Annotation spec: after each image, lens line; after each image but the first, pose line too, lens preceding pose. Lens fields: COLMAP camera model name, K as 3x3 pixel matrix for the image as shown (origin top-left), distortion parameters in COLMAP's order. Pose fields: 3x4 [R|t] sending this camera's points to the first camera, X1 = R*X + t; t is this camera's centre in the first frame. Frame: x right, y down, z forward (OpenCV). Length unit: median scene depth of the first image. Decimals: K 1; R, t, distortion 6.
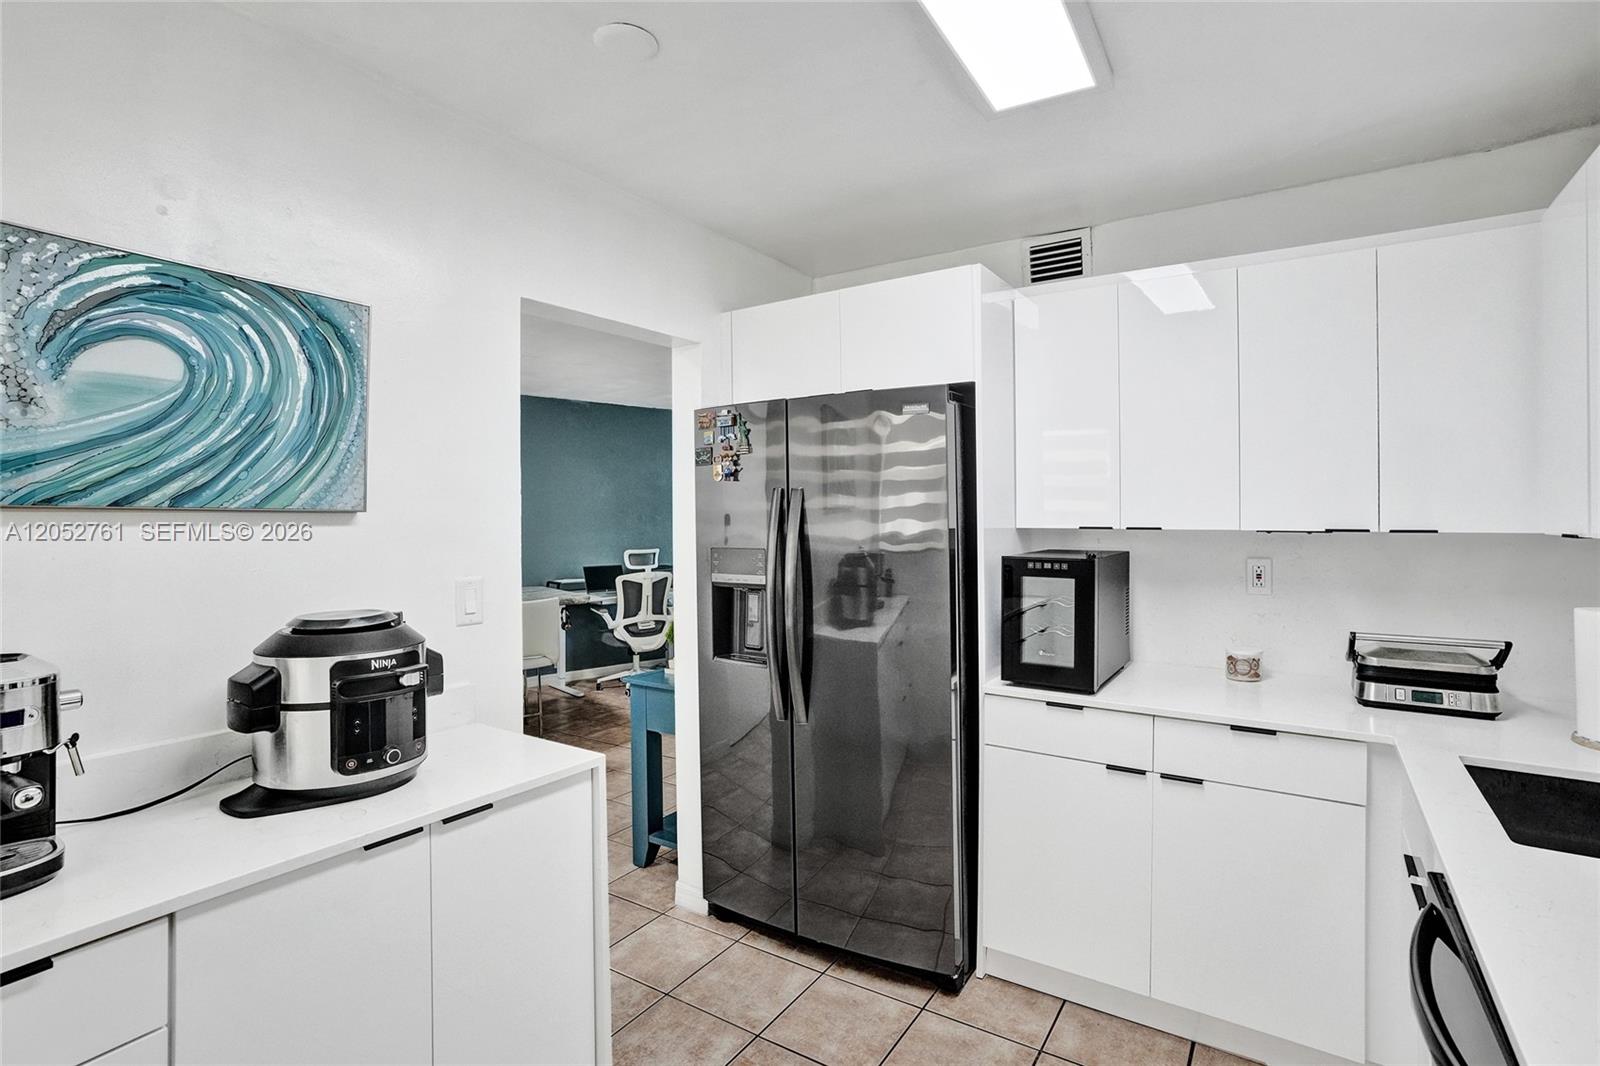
lens RADIAL K [[766.6, 0, 812.3], [0, 766.6, 528.5], [0, 0, 1]] dist [-0.049719, 0.024622]
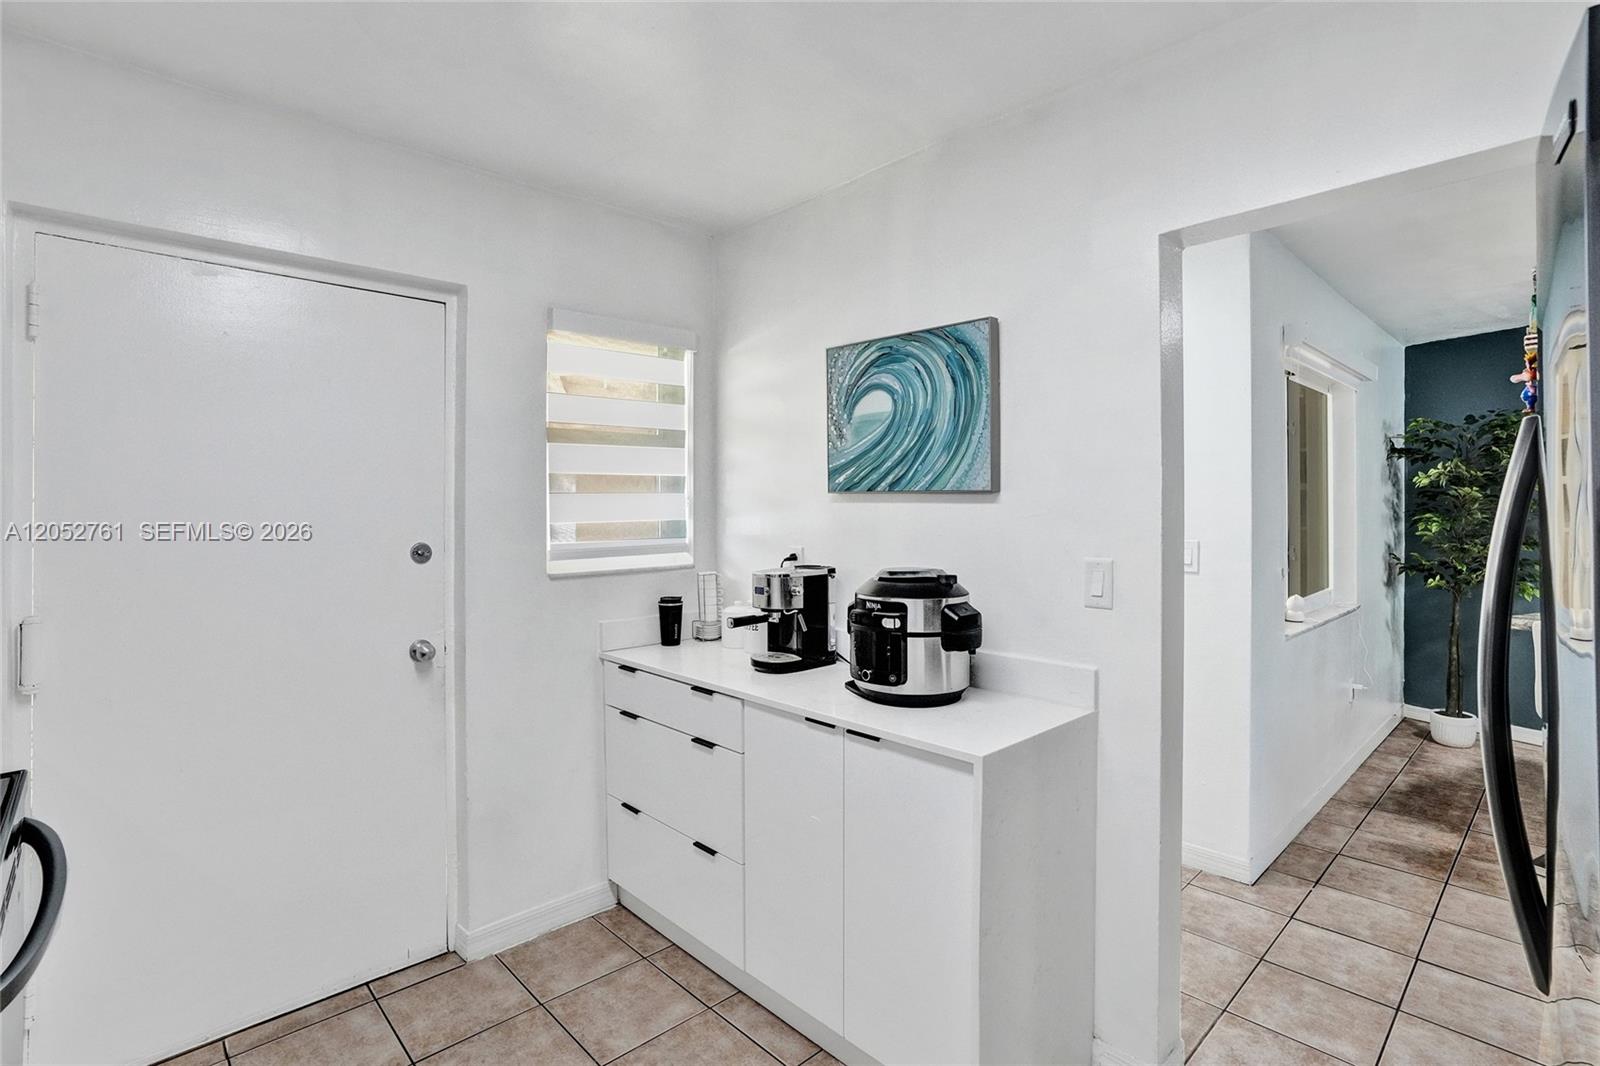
lens RADIAL K [[766.6, 0, 803.8], [0, 766.6, 522.7], [0, 0, 1]] dist [-0.049719, 0.024622]
pose [[-0.221469, 0.031425, -0.974661, 0.736750], [-0.006523, 0.999411, 0.033705, -0.013631], [0.975146, 0.013822, -0.221133, 1.111329]]
